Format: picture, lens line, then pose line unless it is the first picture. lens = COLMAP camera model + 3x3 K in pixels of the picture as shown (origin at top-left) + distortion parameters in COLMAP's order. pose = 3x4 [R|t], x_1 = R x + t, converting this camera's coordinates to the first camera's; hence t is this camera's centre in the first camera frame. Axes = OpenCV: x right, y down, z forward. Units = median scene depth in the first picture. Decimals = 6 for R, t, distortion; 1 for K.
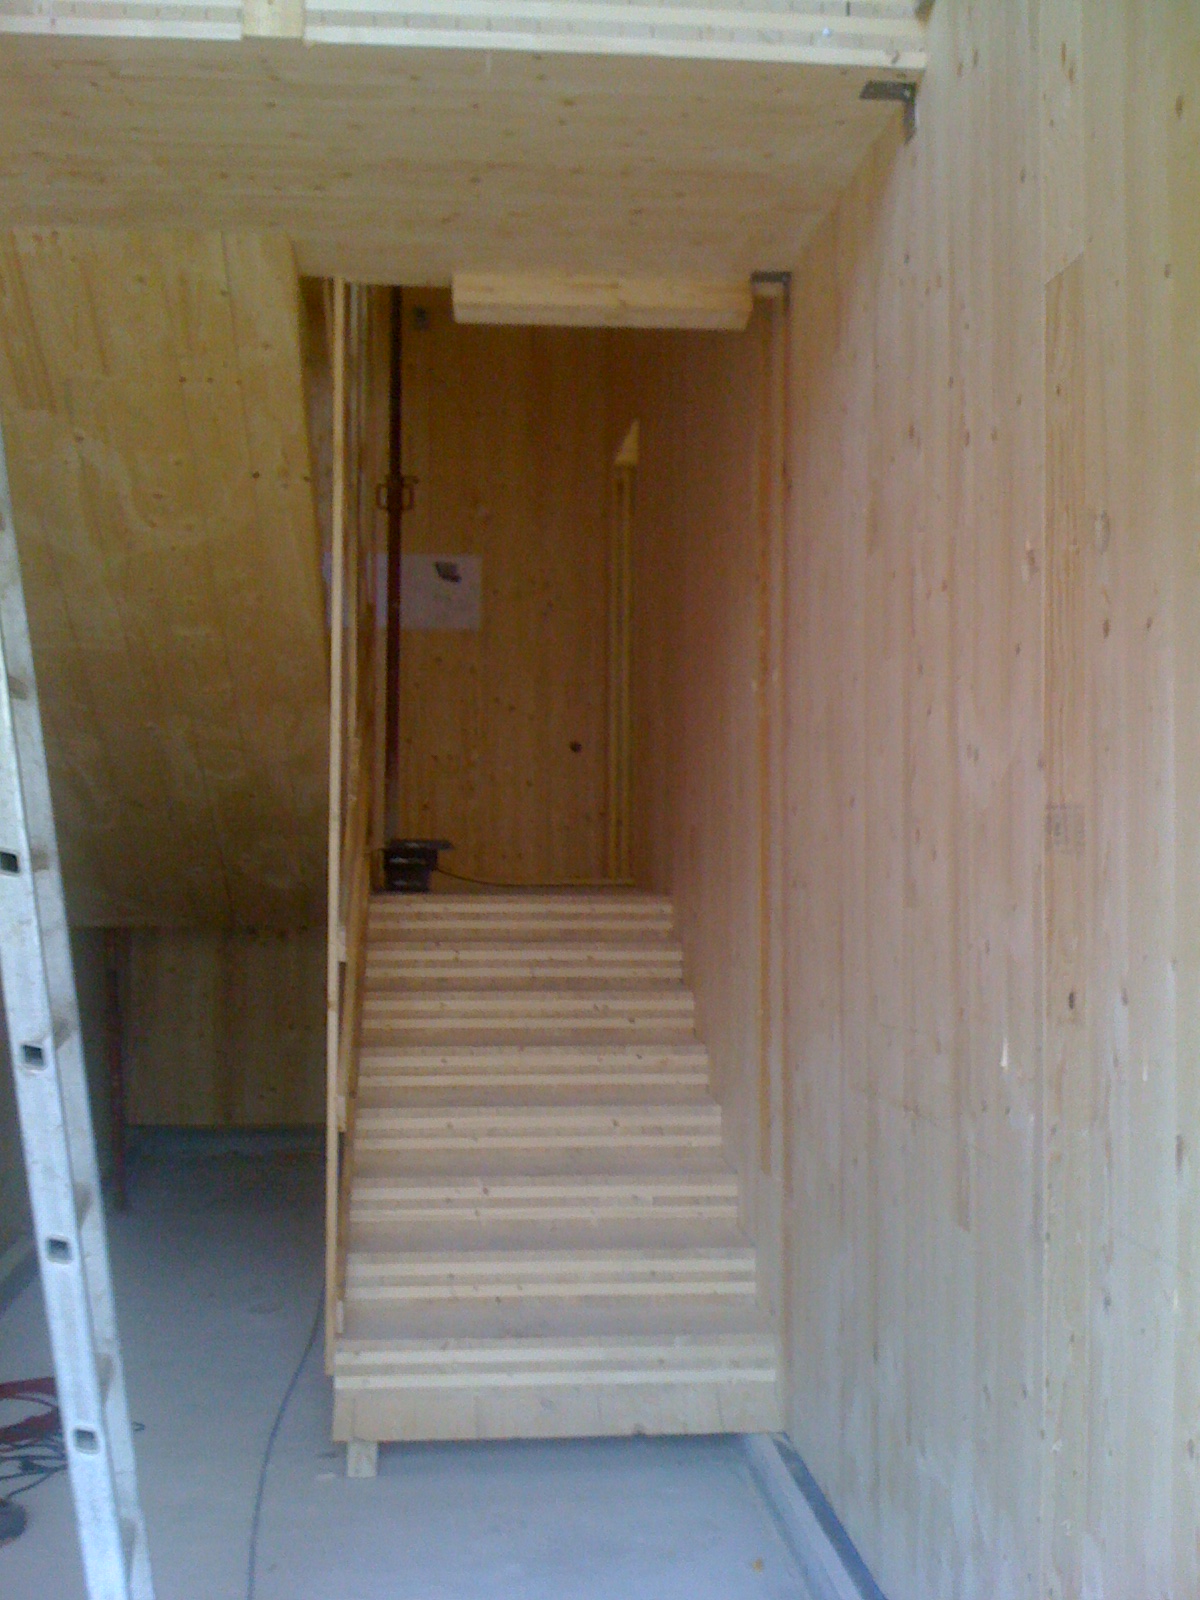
lens RADIAL K [[1745.9, 0, 573.1], [0, 1745.9, 806.3], [0, 0, 1]] dist [0.182363, -0.640898]
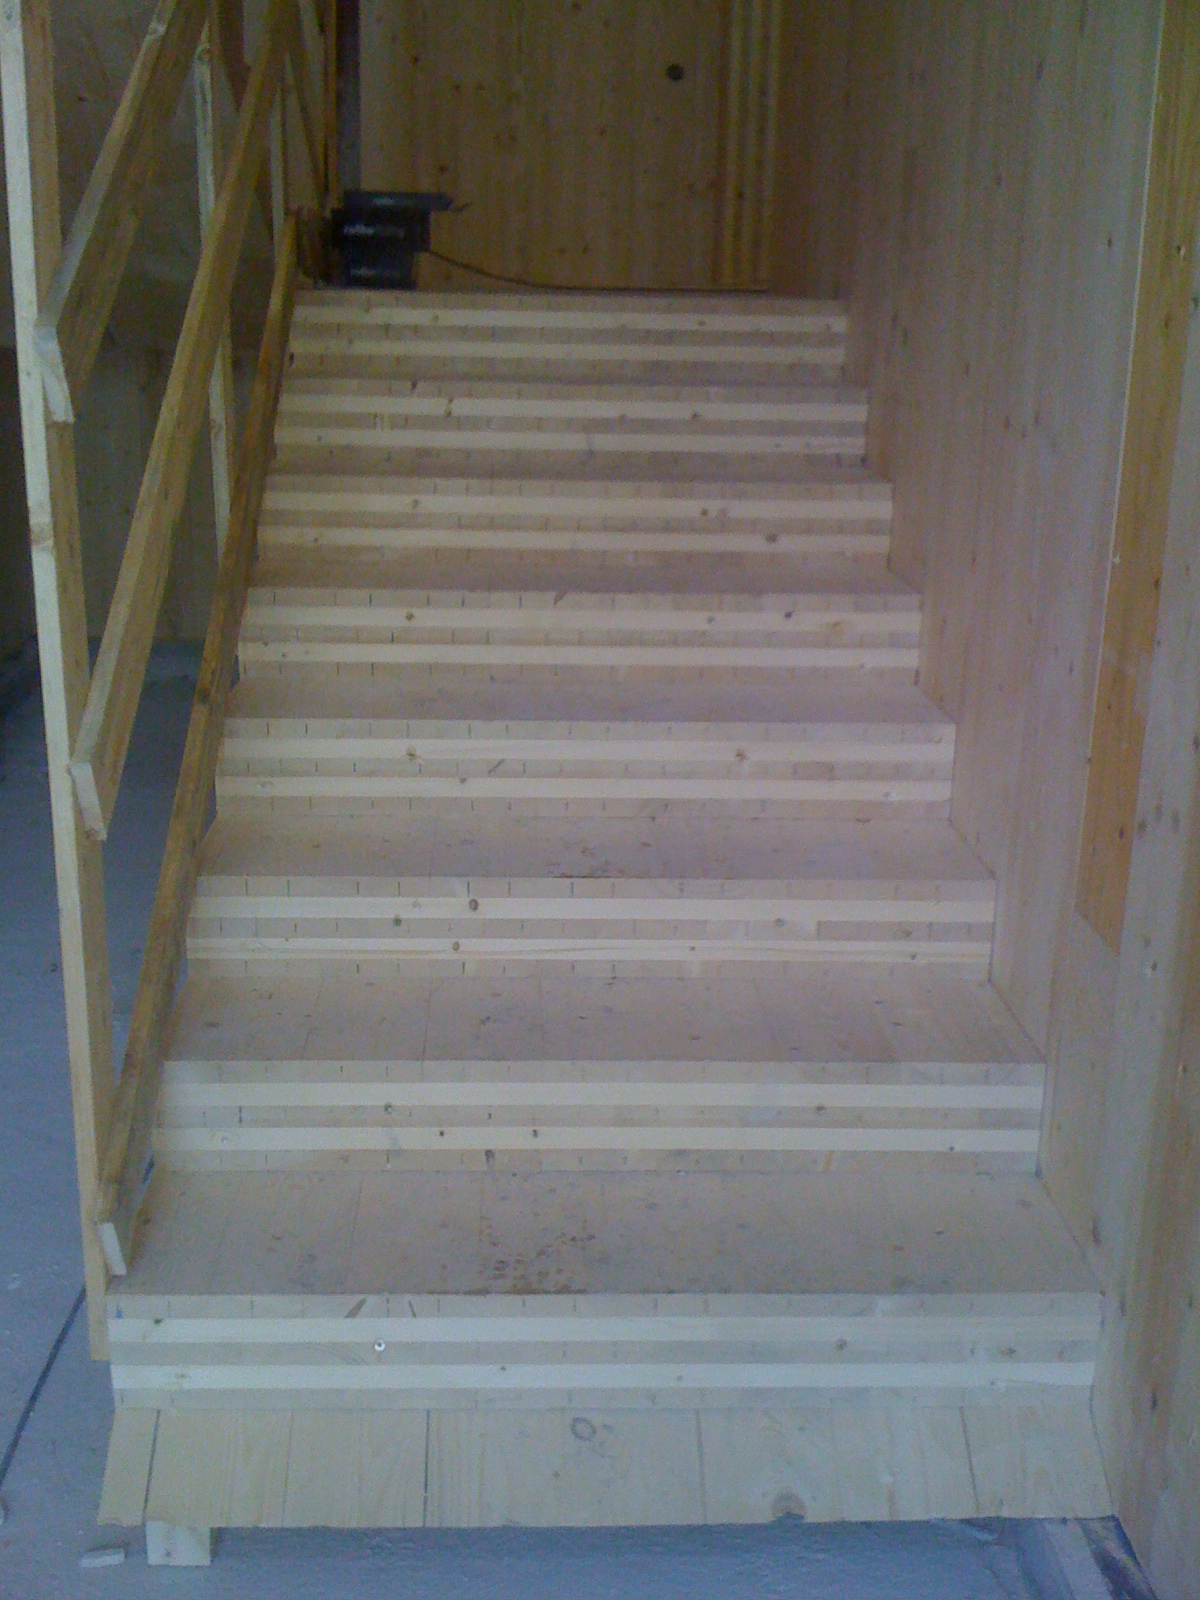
lens RADIAL K [[1745.9, 0, 573.1], [0, 1745.9, 806.3], [0, 0, 1]] dist [0.182363, -0.640898]
pose [[0.998726, 0.025981, -0.043258, -0.001714], [-0.011475, 0.951741, 0.306689, 0.038808], [0.049138, -0.305802, 0.950826, 0.488681]]
